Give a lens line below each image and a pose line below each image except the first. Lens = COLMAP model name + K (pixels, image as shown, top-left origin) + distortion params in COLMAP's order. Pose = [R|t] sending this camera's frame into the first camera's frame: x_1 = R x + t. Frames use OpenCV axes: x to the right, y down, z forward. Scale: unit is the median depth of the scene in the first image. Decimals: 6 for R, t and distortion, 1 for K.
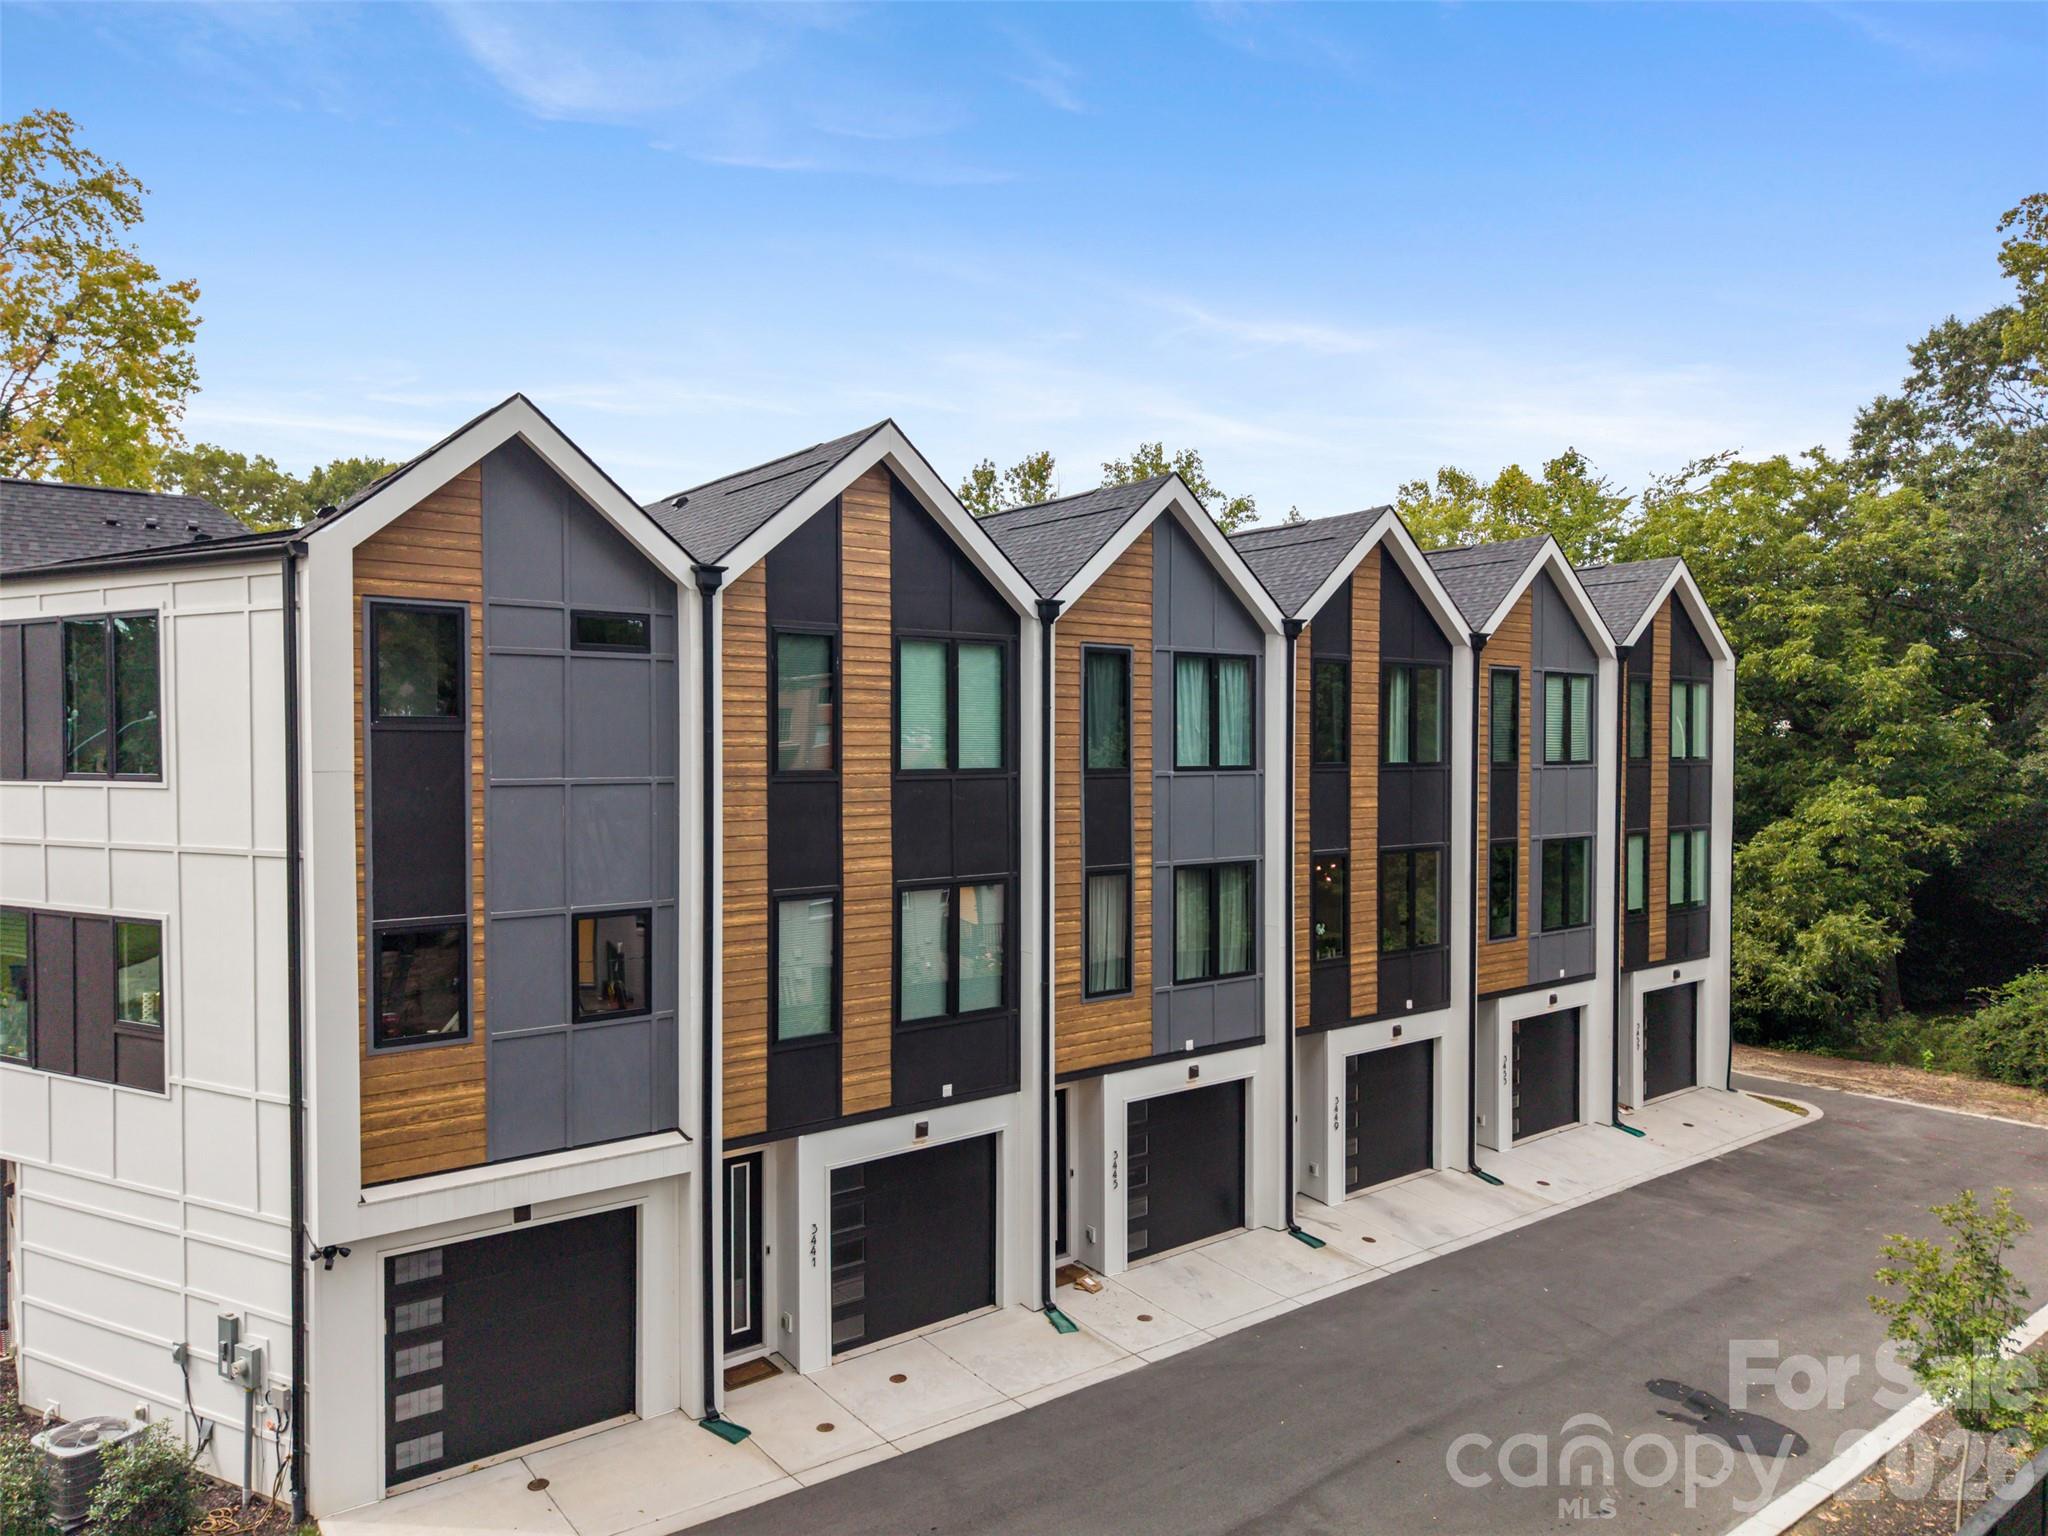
lens RADIAL K [[1380.1, 0, 1018.3], [0, 1380.1, 766.8], [0, 0, 1]] dist [0.022689, -0.026282]
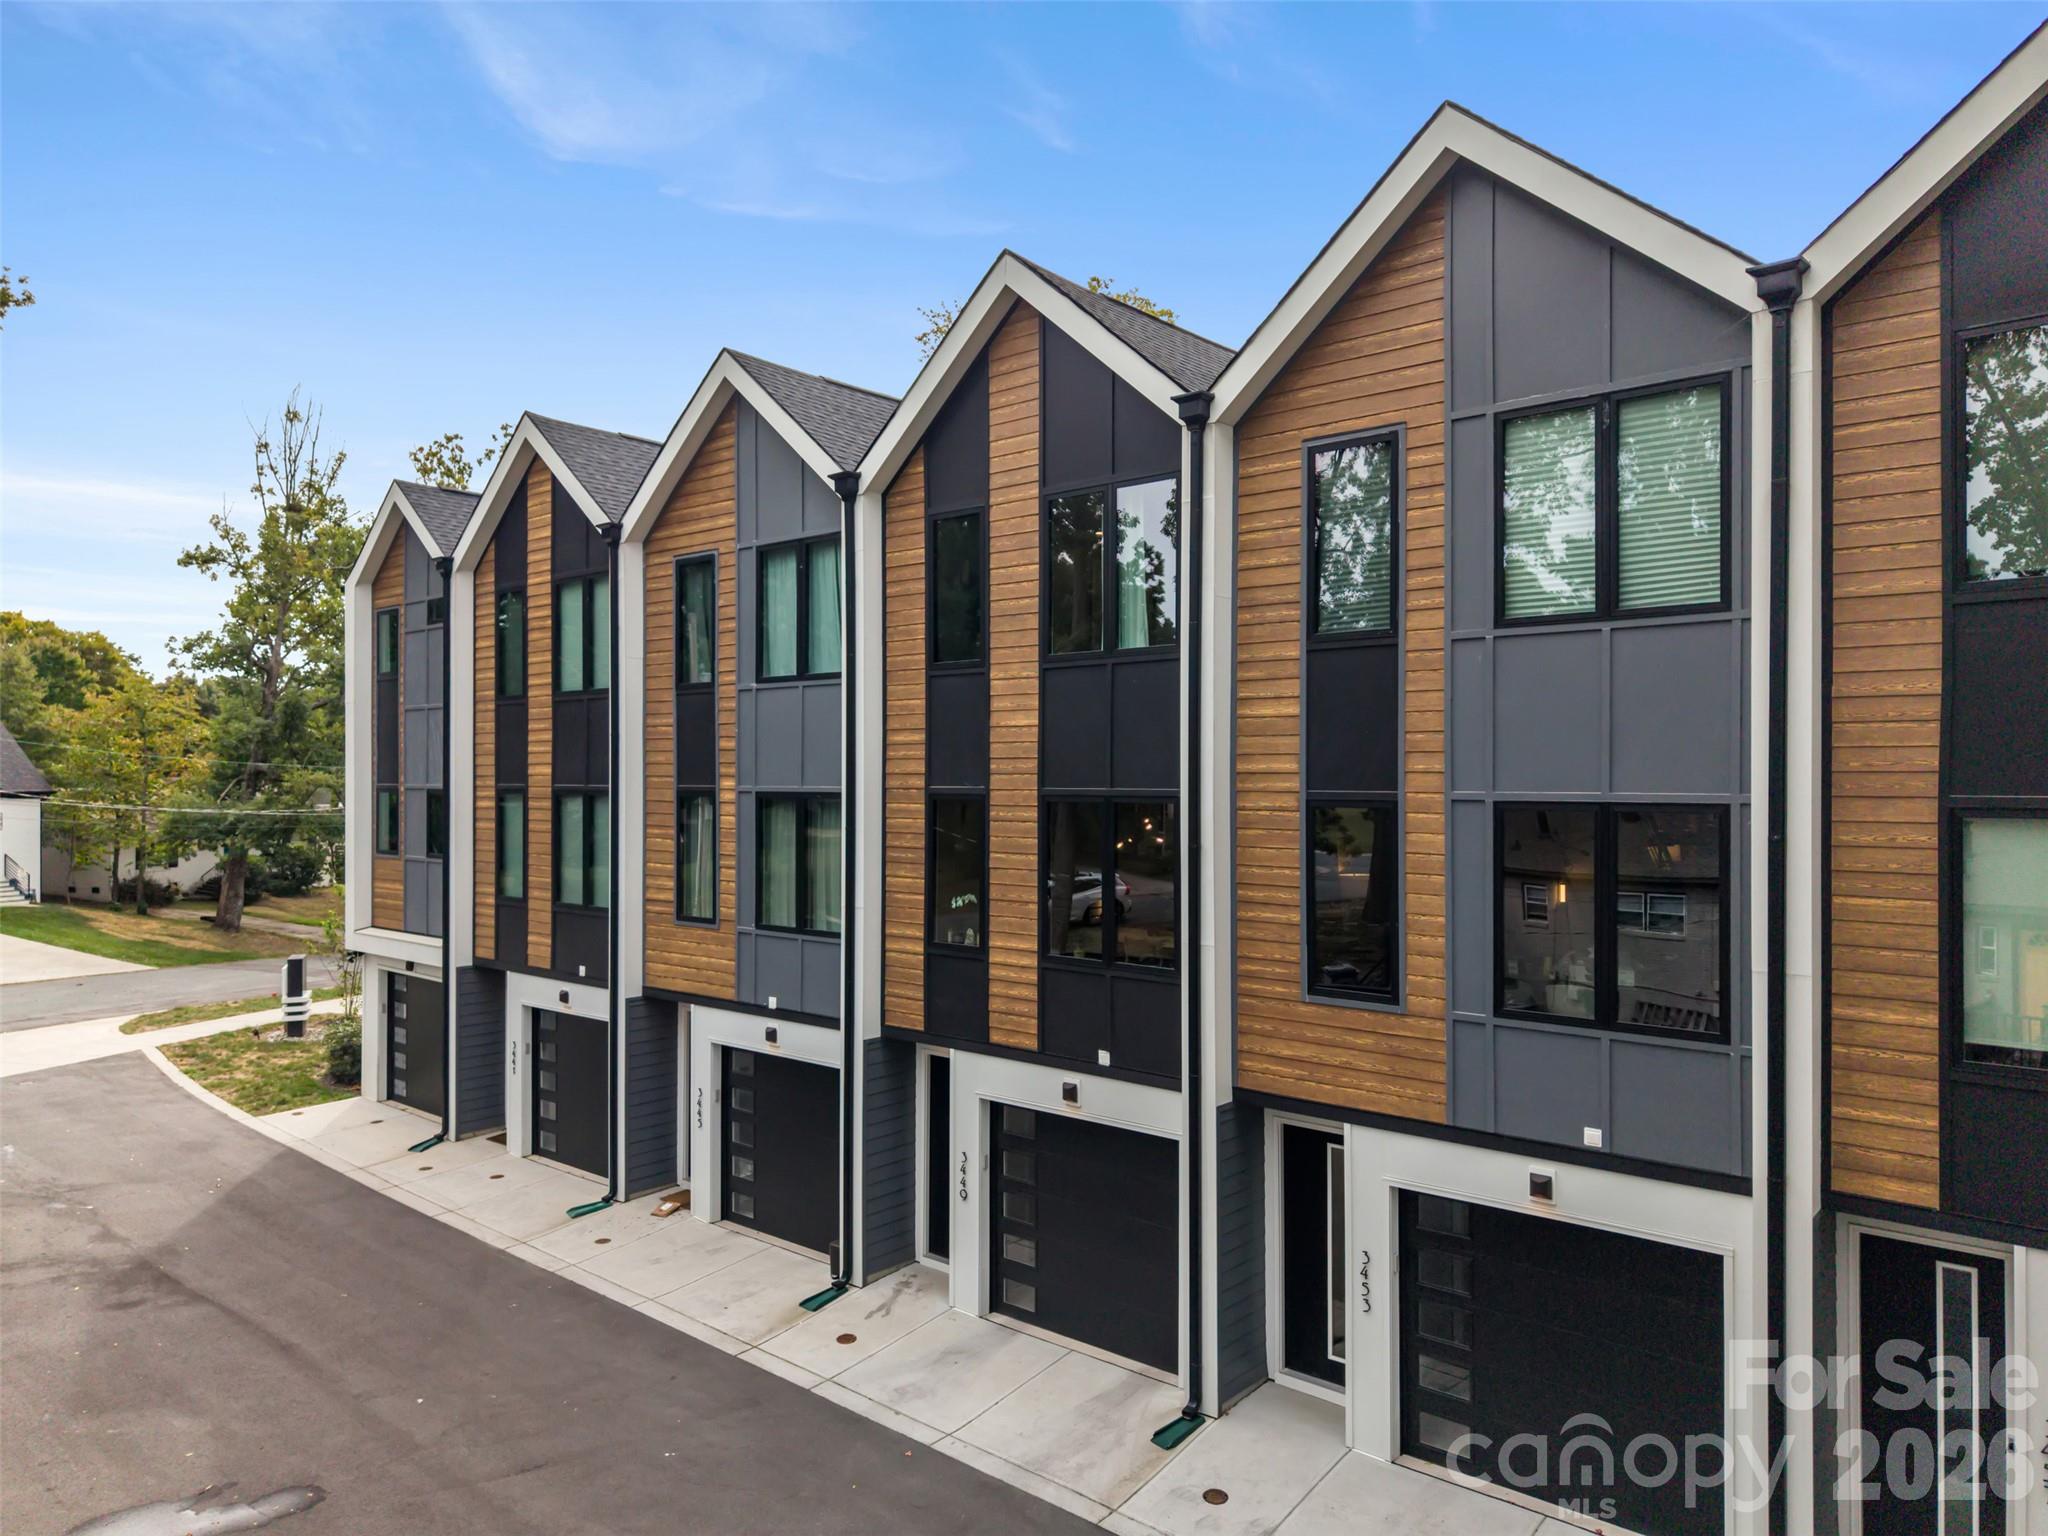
lens RADIAL K [[1380.1, 0, 1009.4], [0, 1380.1, 777.1], [0, 0, 1]] dist [0.022689, -0.026282]
pose [[0.181293, 0.004238, -0.983420, 1.065110], [-0.011005, 0.999937, 0.002280, 0.062443], [0.983368, 0.010410, 0.181328, 1.061621]]
